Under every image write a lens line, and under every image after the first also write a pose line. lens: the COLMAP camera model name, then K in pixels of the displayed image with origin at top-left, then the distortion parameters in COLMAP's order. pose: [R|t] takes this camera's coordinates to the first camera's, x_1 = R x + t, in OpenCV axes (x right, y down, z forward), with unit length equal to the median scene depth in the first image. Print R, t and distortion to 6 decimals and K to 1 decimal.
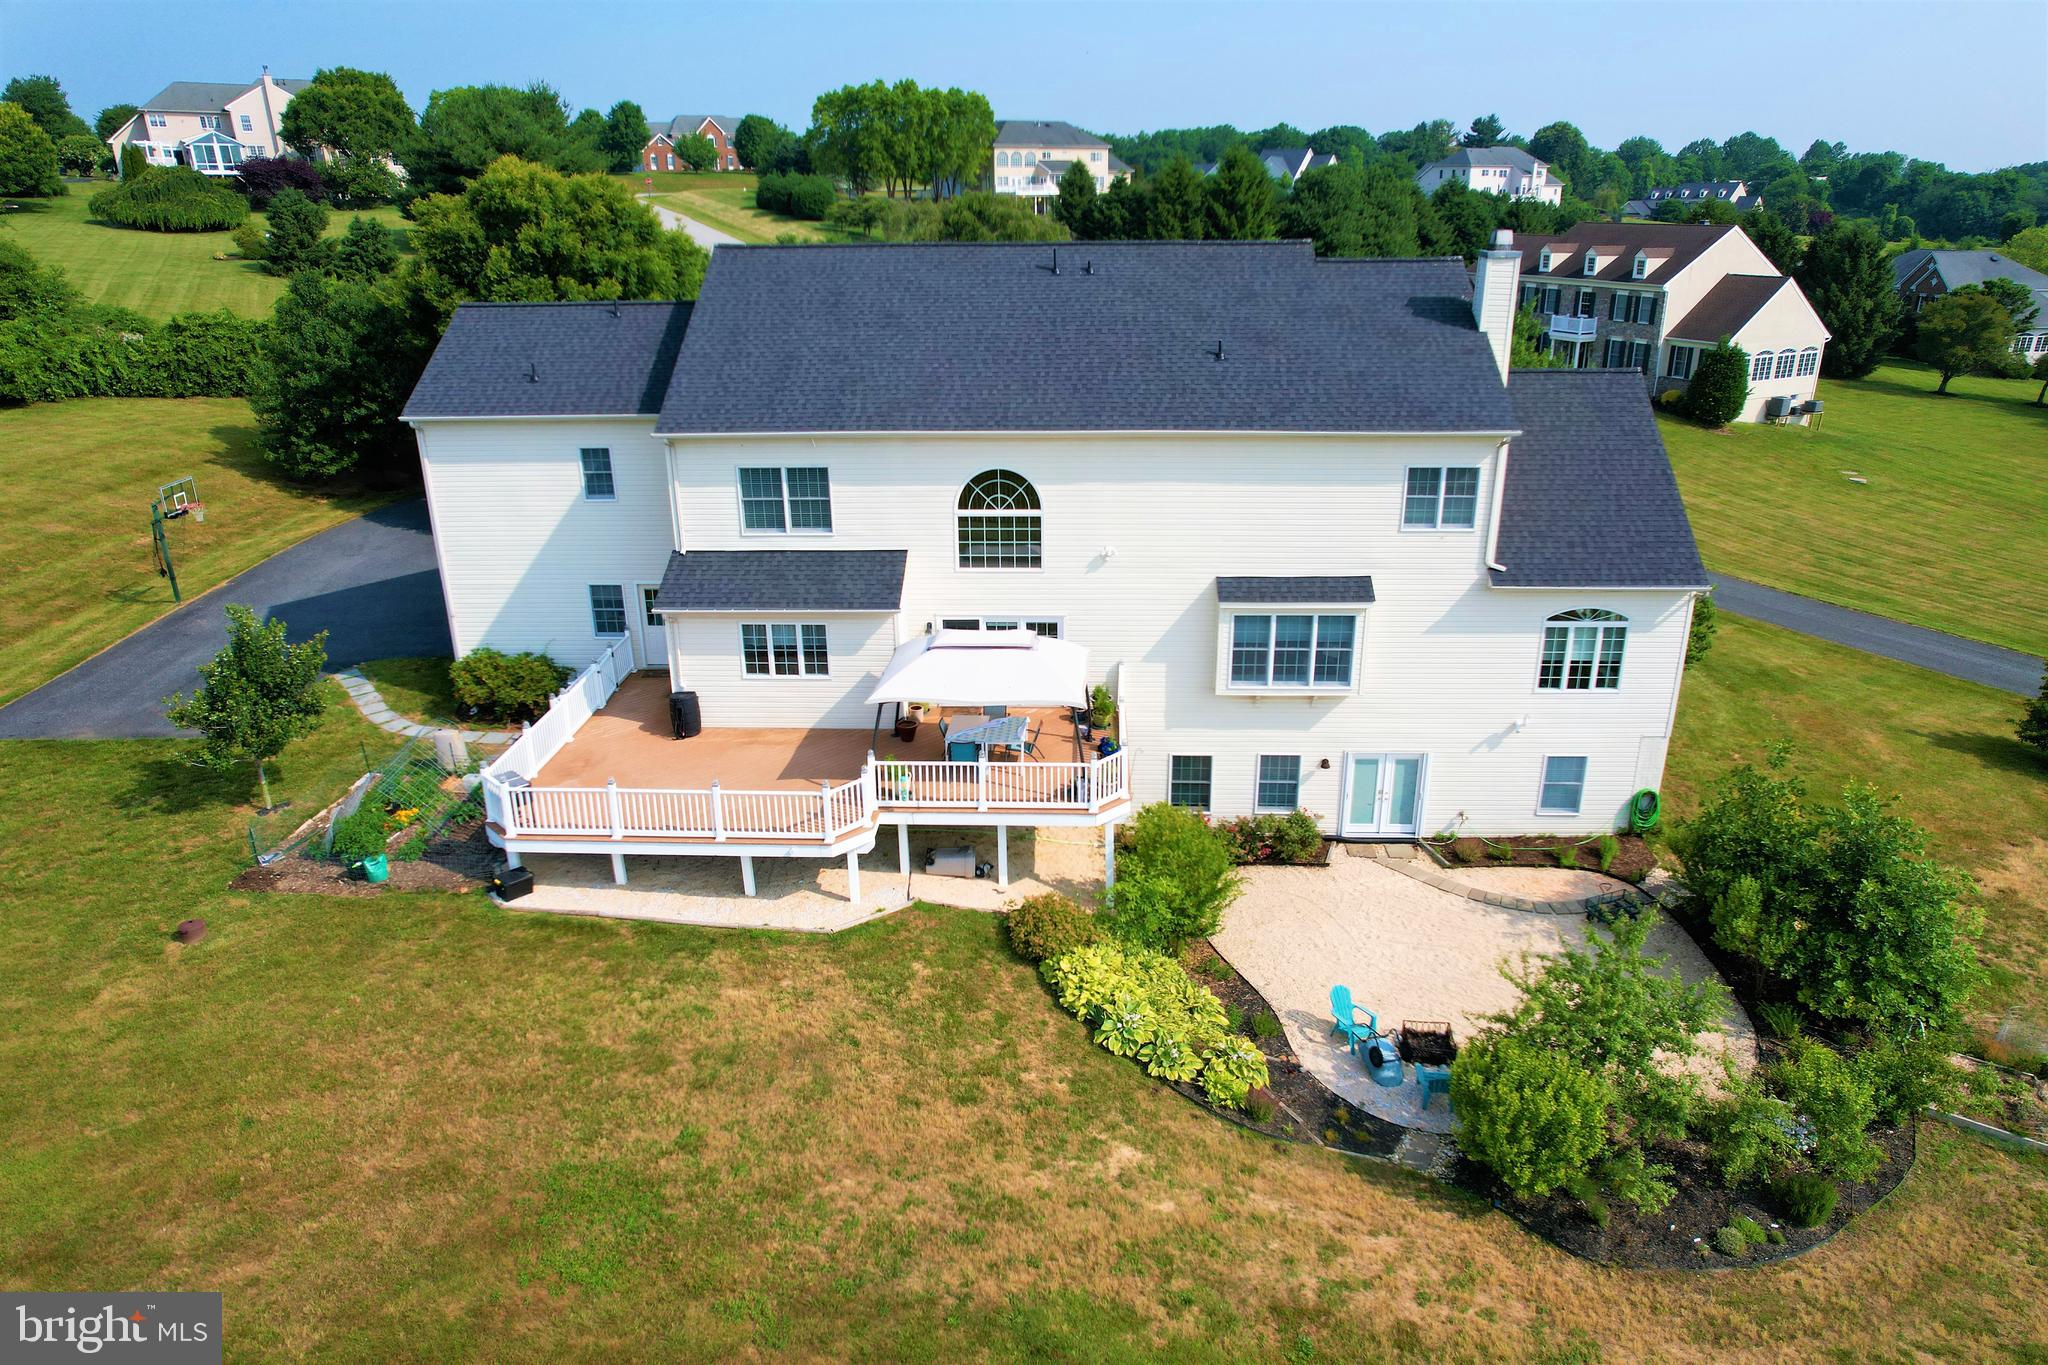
lens RADIAL K [[1305.8, 0, 1041.7], [0, 1305.8, 687.0], [0, 0, 1]] dist [-0.080148, 0.072619]
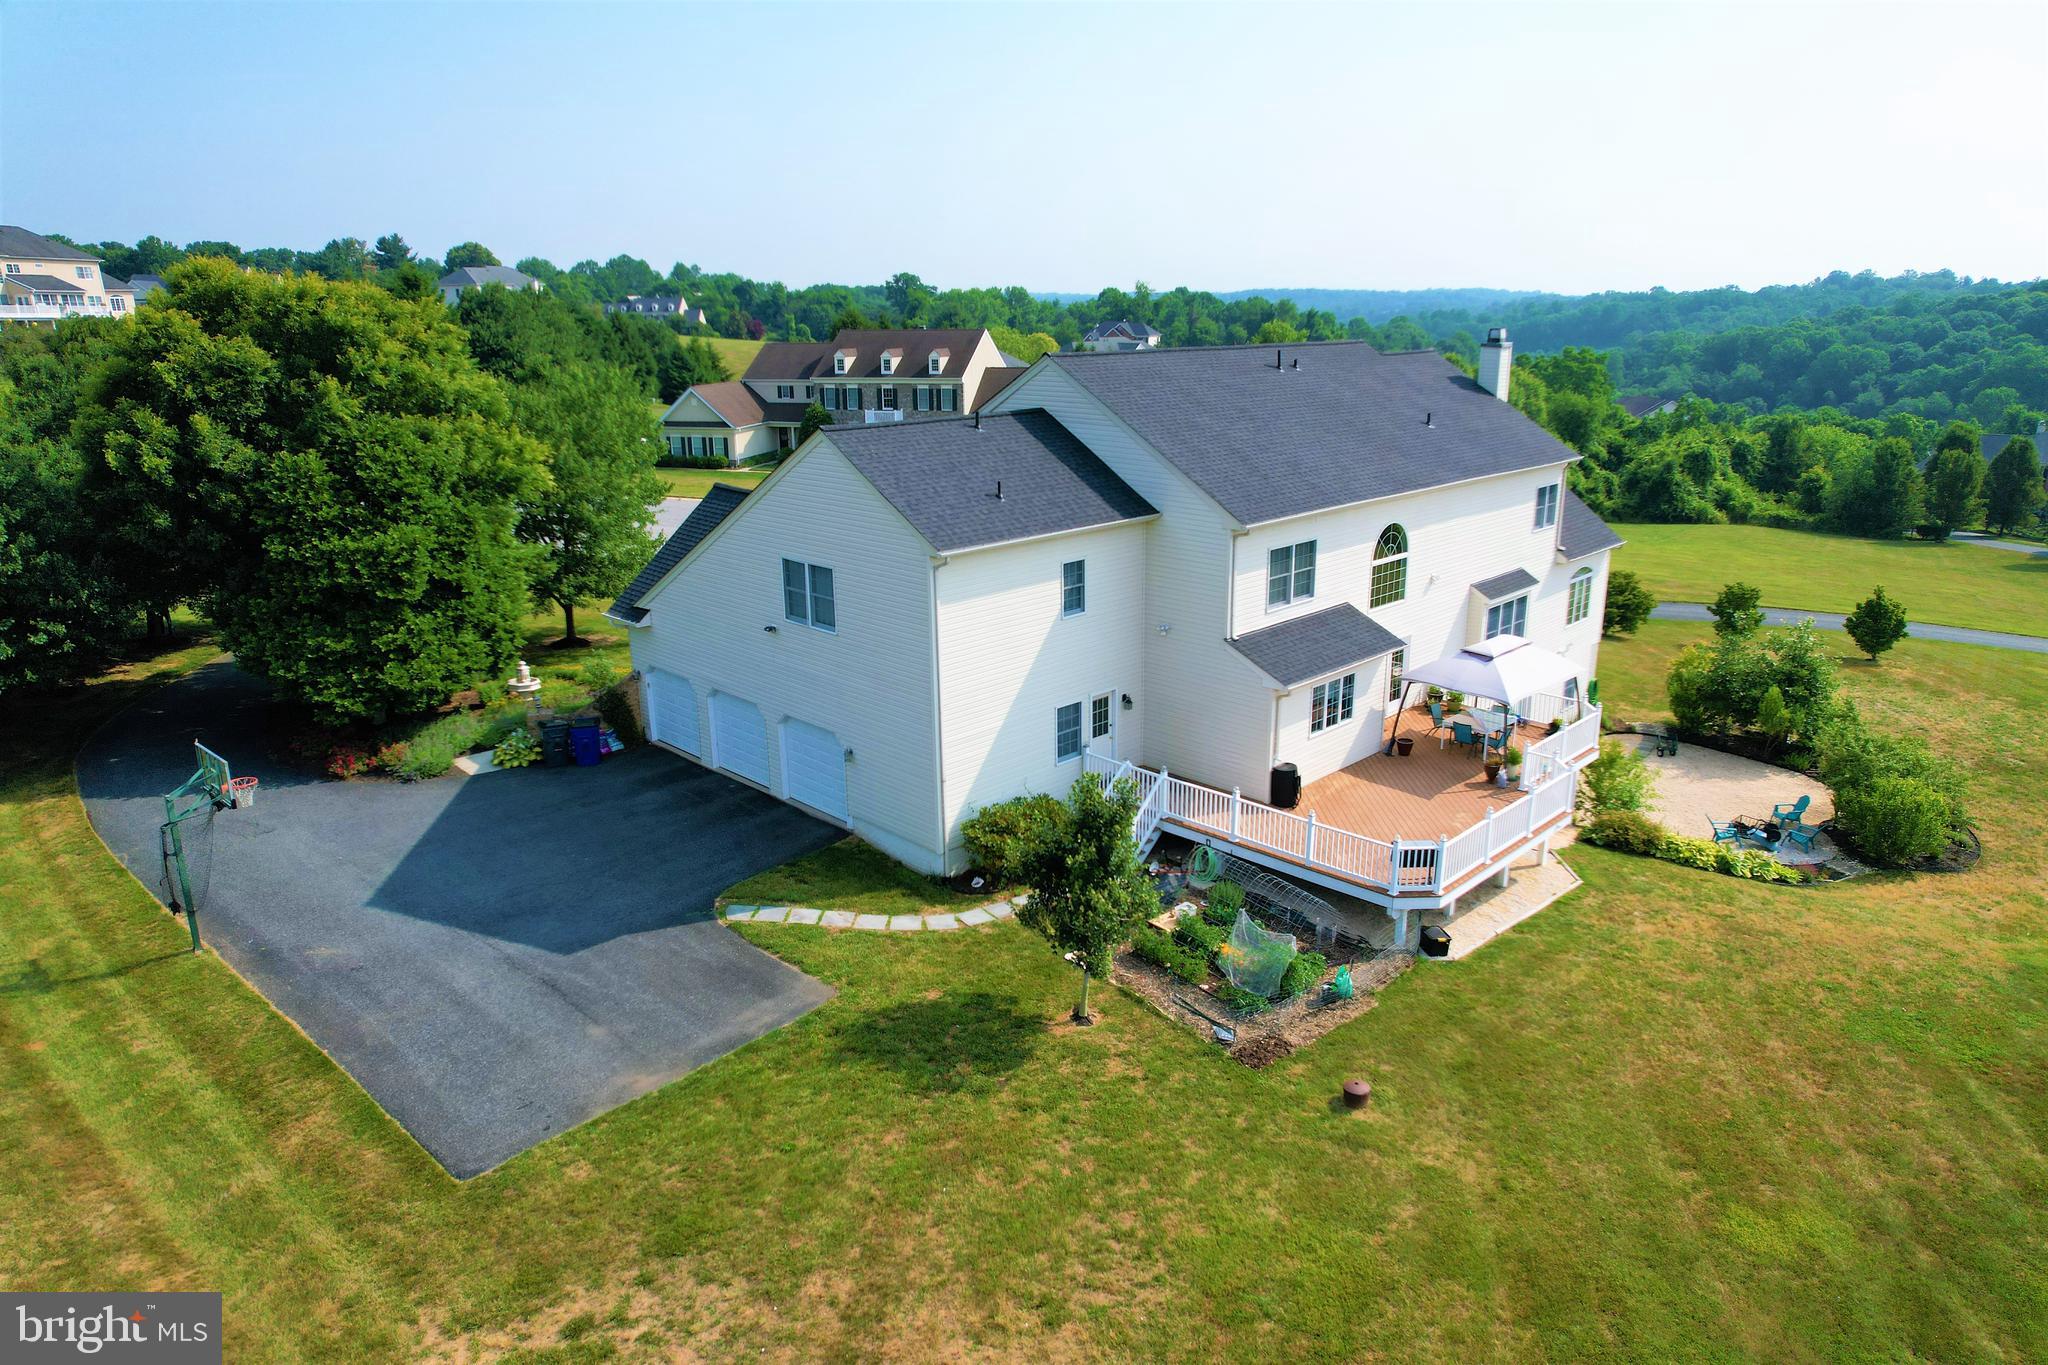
lens RADIAL K [[1305.8, 0, 1041.7], [0, 1305.8, 687.0], [0, 0, 1]] dist [-0.080148, 0.072619]
pose [[0.680143, -0.206459, 0.703406, -1.124520], [0.264091, 0.964102, 0.027620, -0.135859], [-0.683858, 0.166978, 0.710251, 0.368734]]
